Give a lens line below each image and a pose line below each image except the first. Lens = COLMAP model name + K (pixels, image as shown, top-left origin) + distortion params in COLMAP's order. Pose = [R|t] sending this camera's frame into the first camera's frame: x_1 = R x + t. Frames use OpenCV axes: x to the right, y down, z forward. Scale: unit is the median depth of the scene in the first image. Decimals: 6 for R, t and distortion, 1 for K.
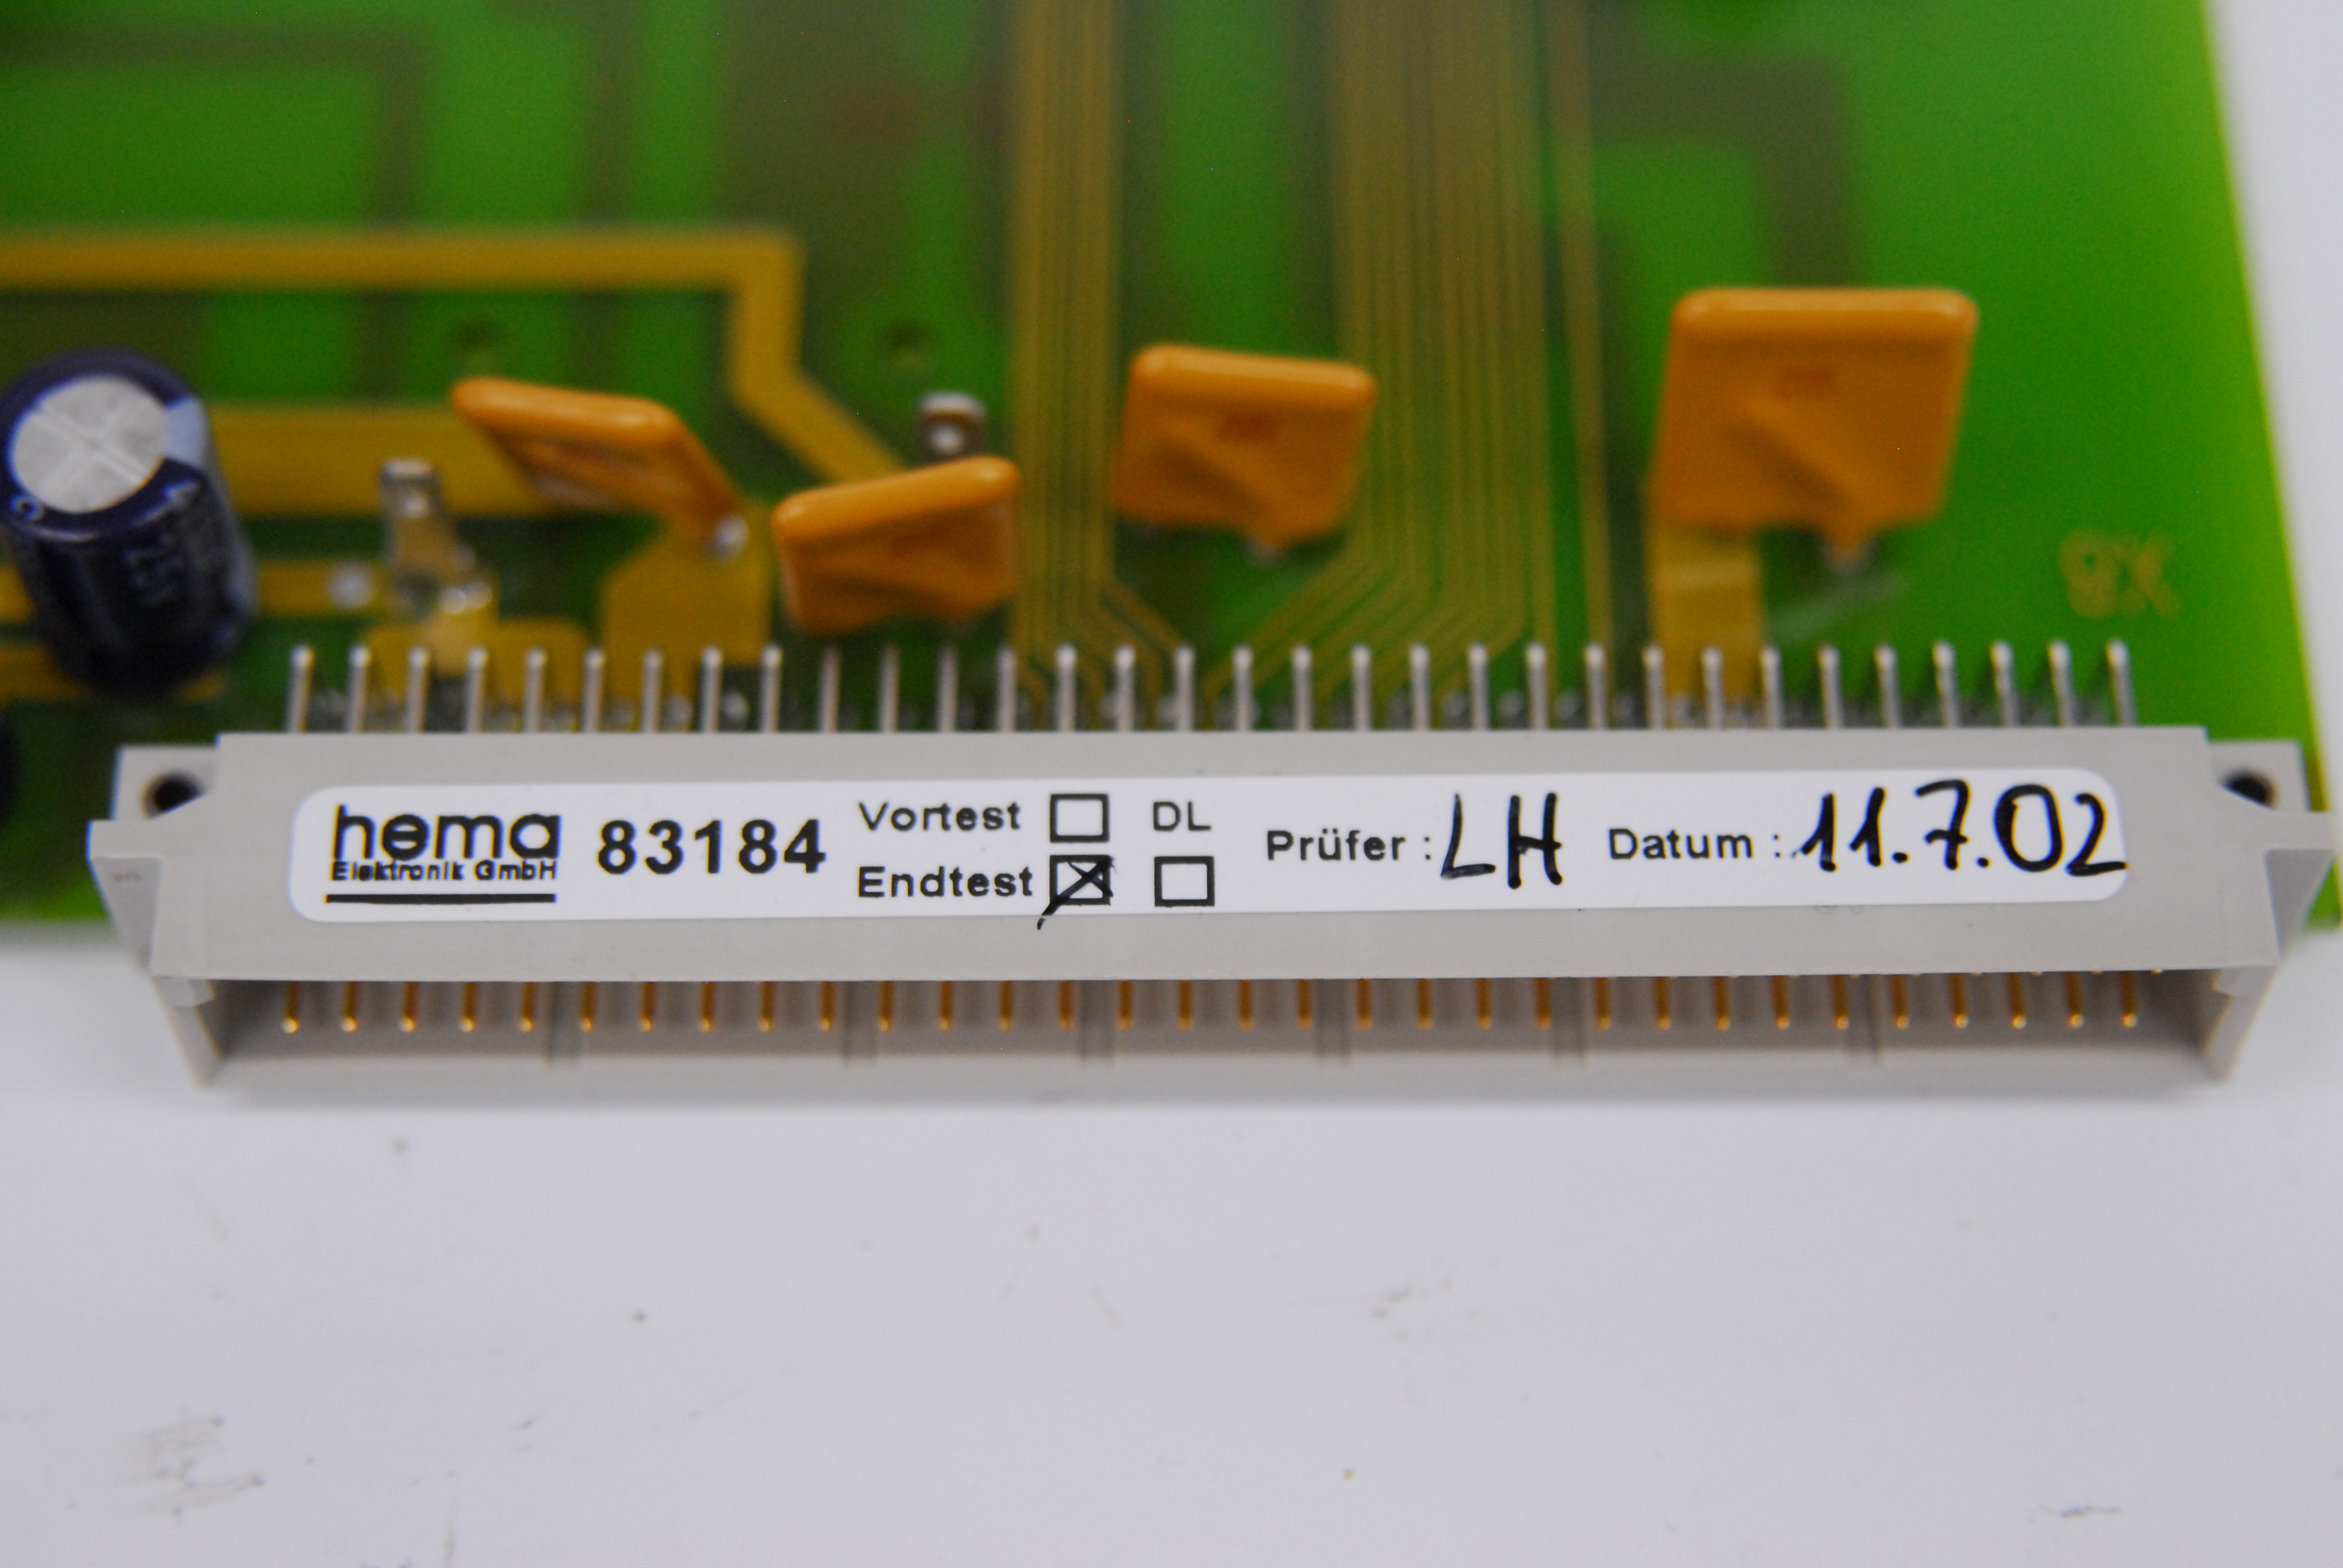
lens RADIAL K [[4962.5, 0, 1171.5], [0, 4962.5, 784.0], [0, 0, 1]] dist [-0.007894, -0.030405]
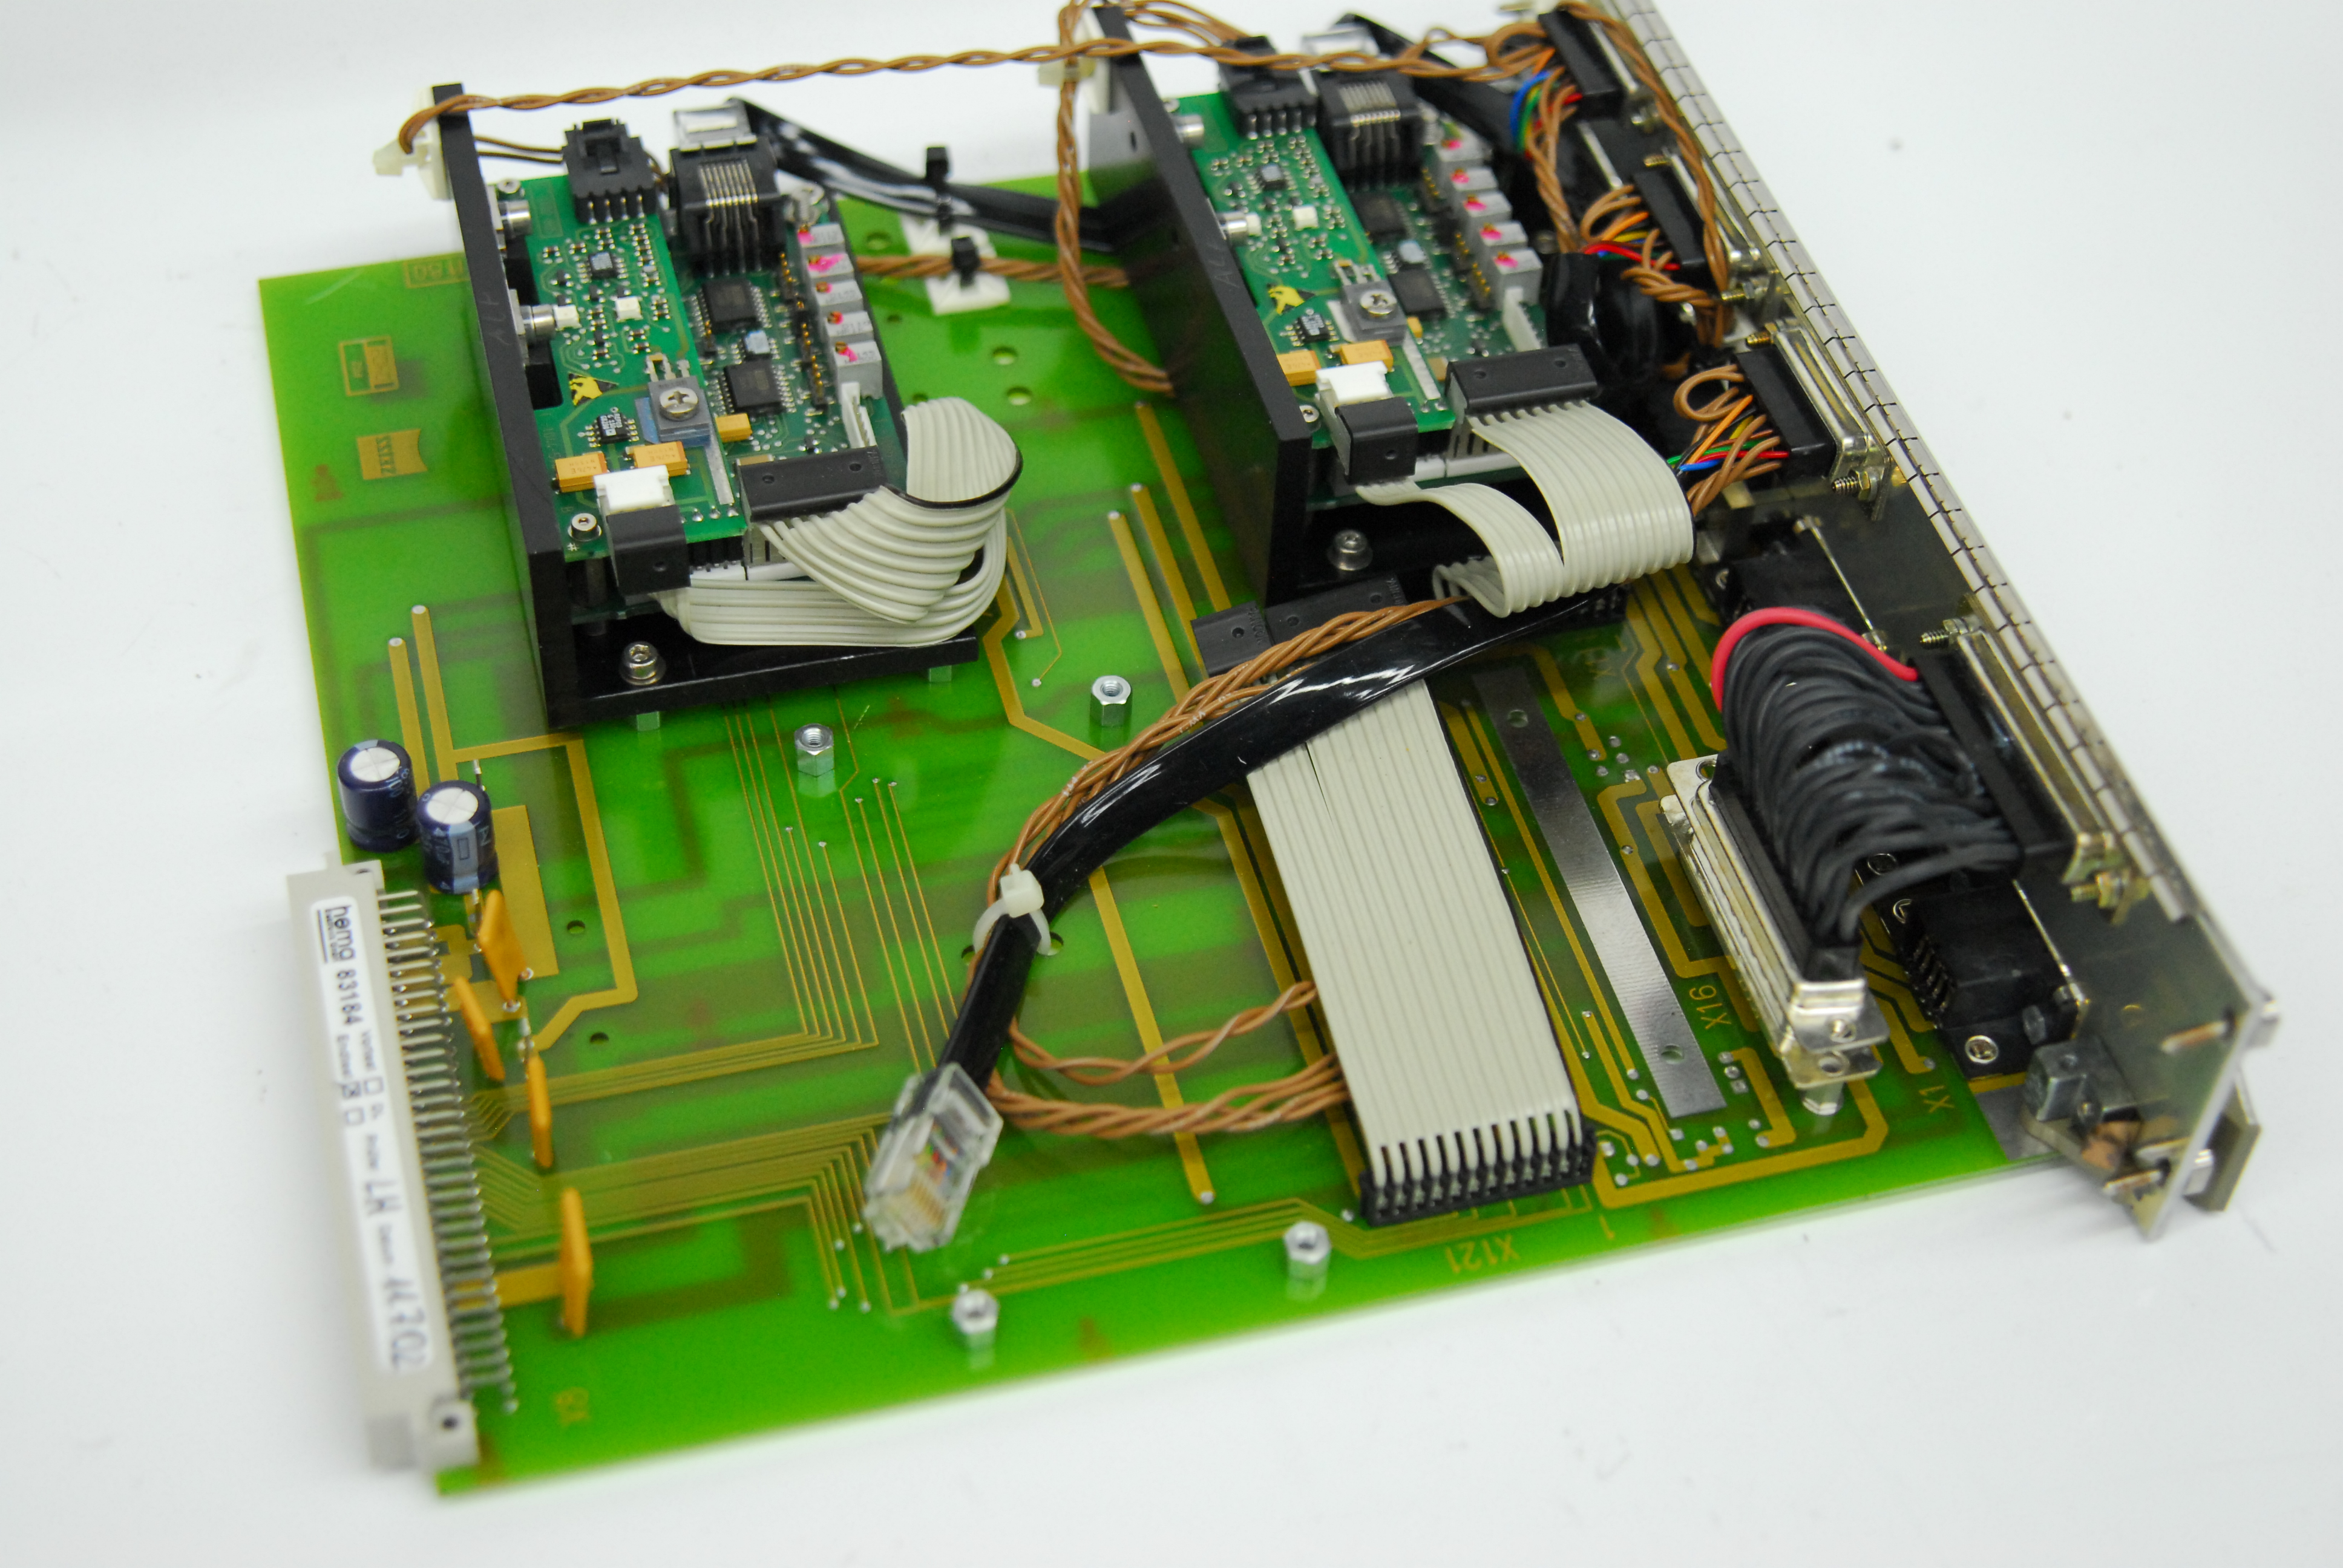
lens RADIAL K [[3440.4, 0, 1171.5], [0, 3440.4, 784.0], [0, 0, 1]] dist [-0.037838, -0.066488]
pose [[0.260340, 0.722515, -0.640465, 1.344241], [-0.866522, 0.467427, 0.175080, -0.886485], [0.425868, 0.509396, 0.747765, -0.481151]]
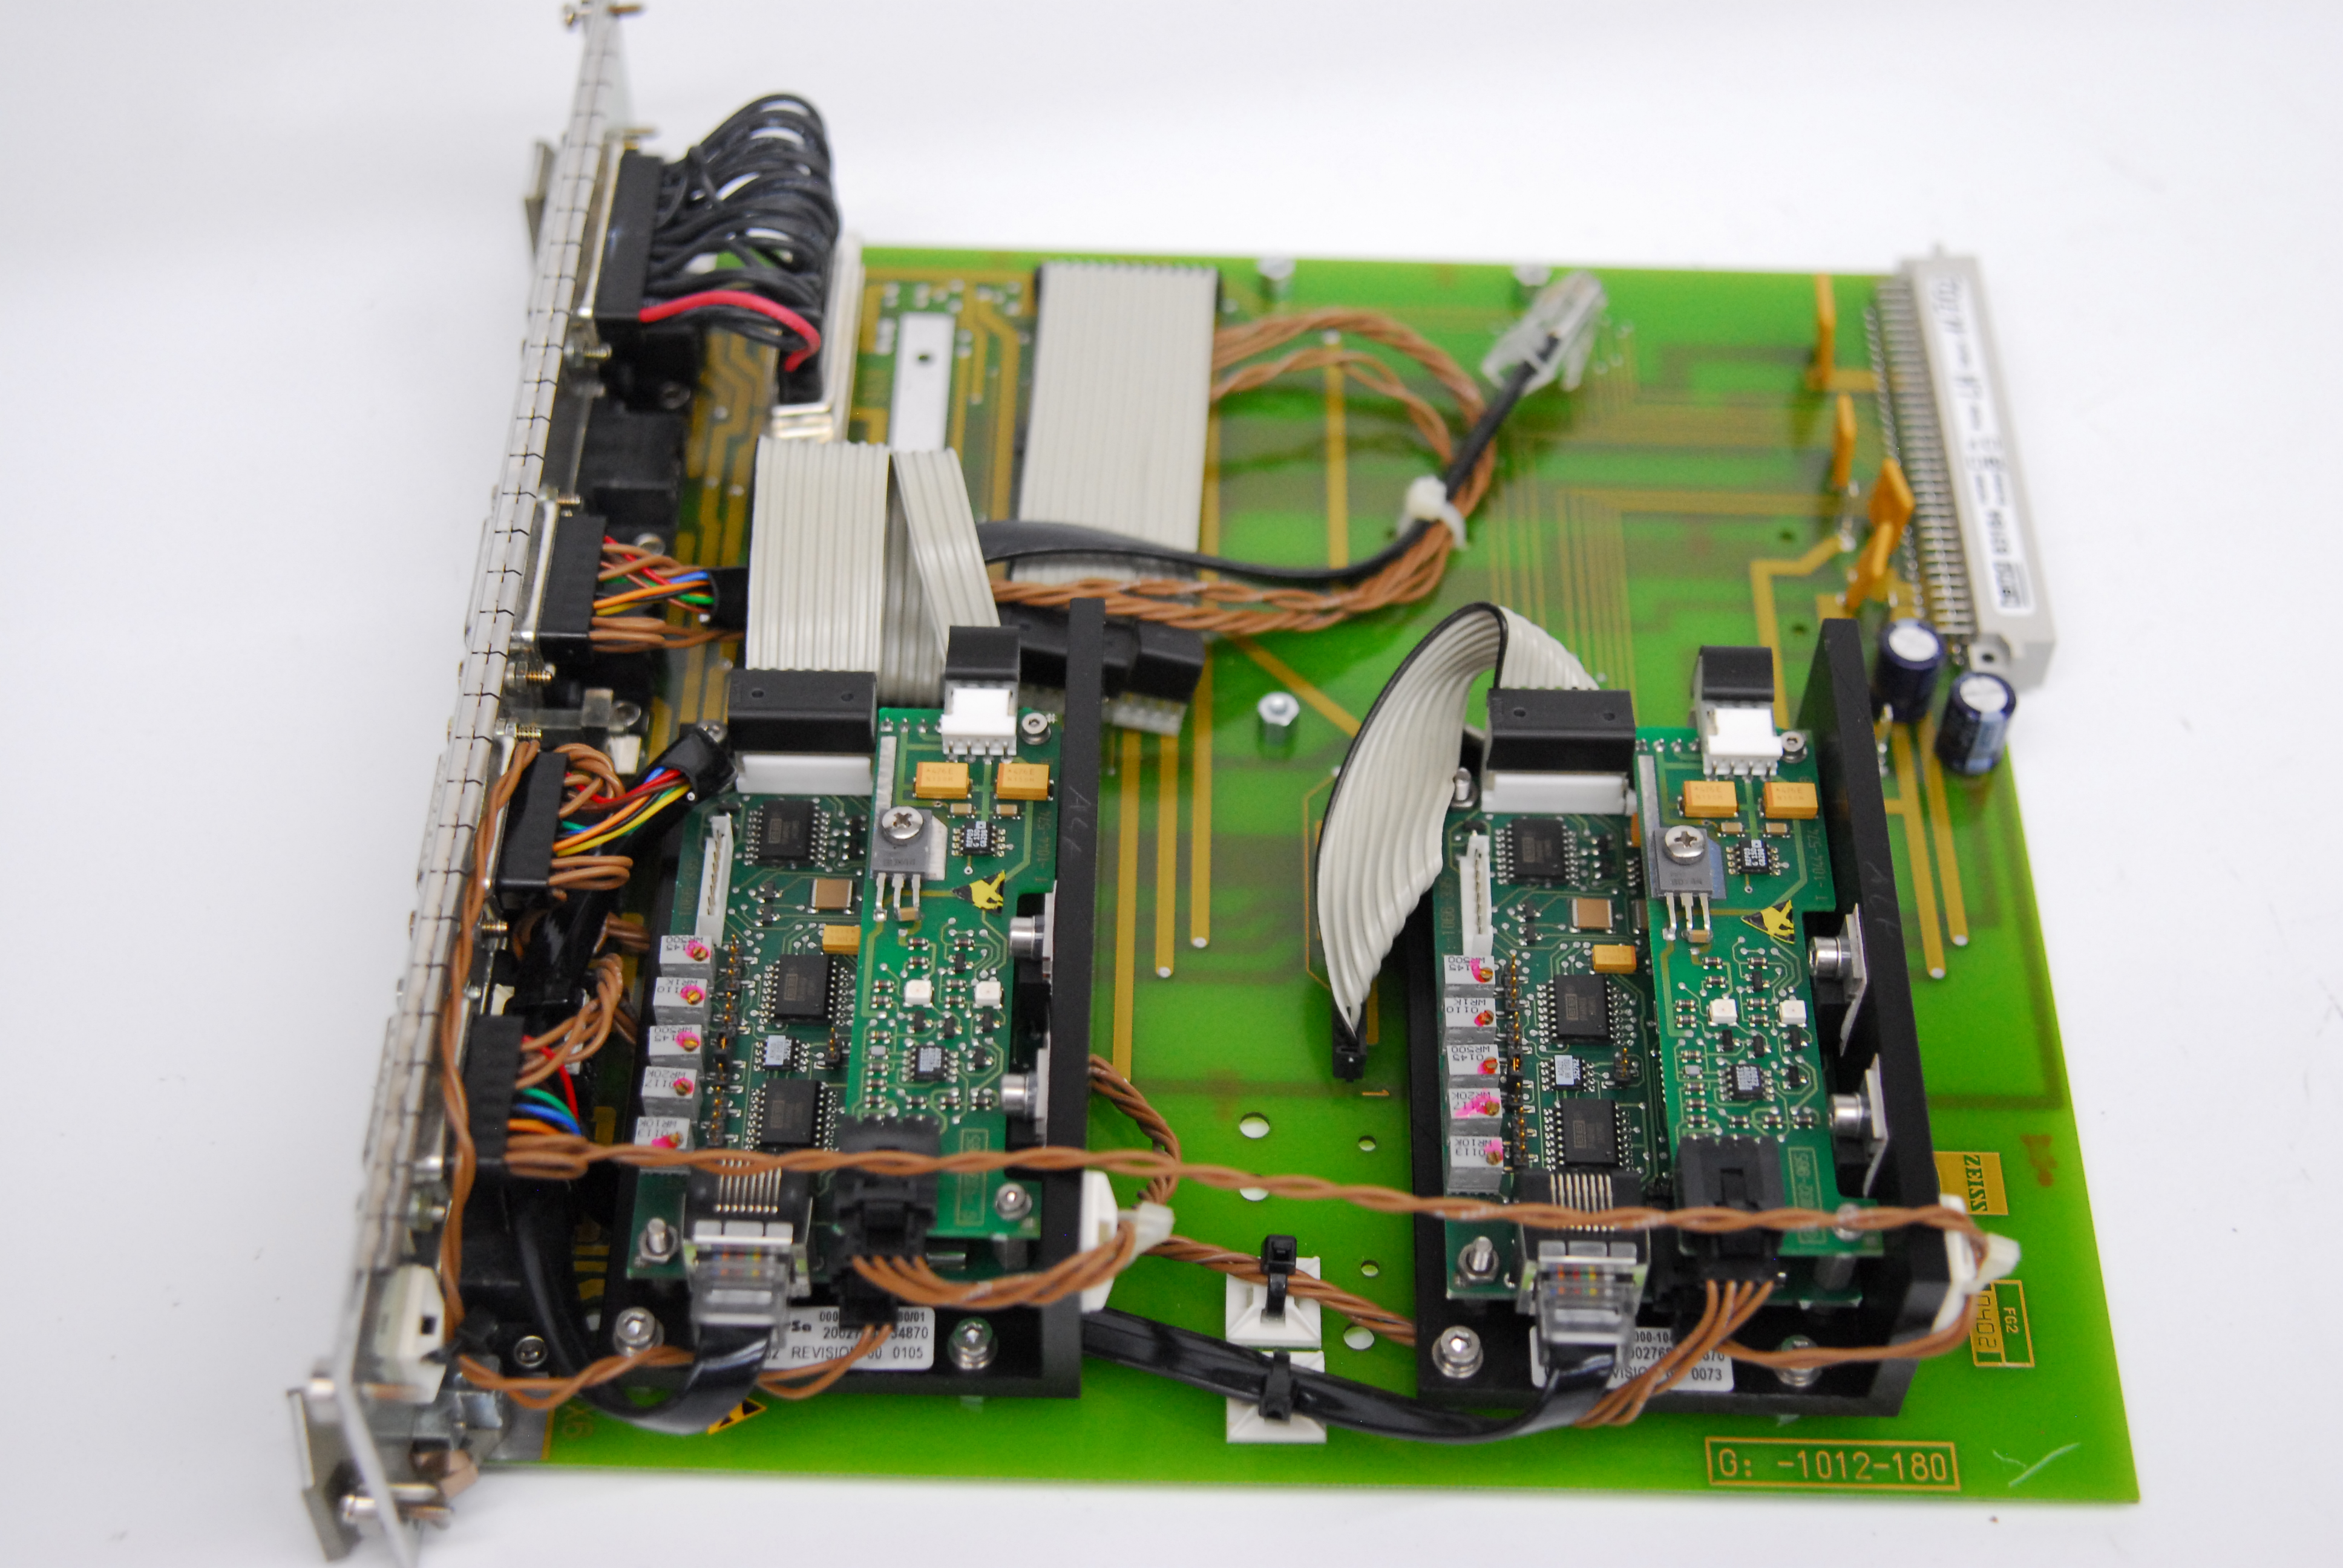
lens RADIAL K [[3440.4, 0, 1171.5], [0, 3440.4, 784.0], [0, 0, 1]] dist [-0.037838, -0.066488]
pose [[0.016036, -0.767743, 0.640558, -1.922390], [0.866582, 0.330249, 0.374127, -1.446340], [-0.498777, 0.549096, 0.670608, -0.335742]]
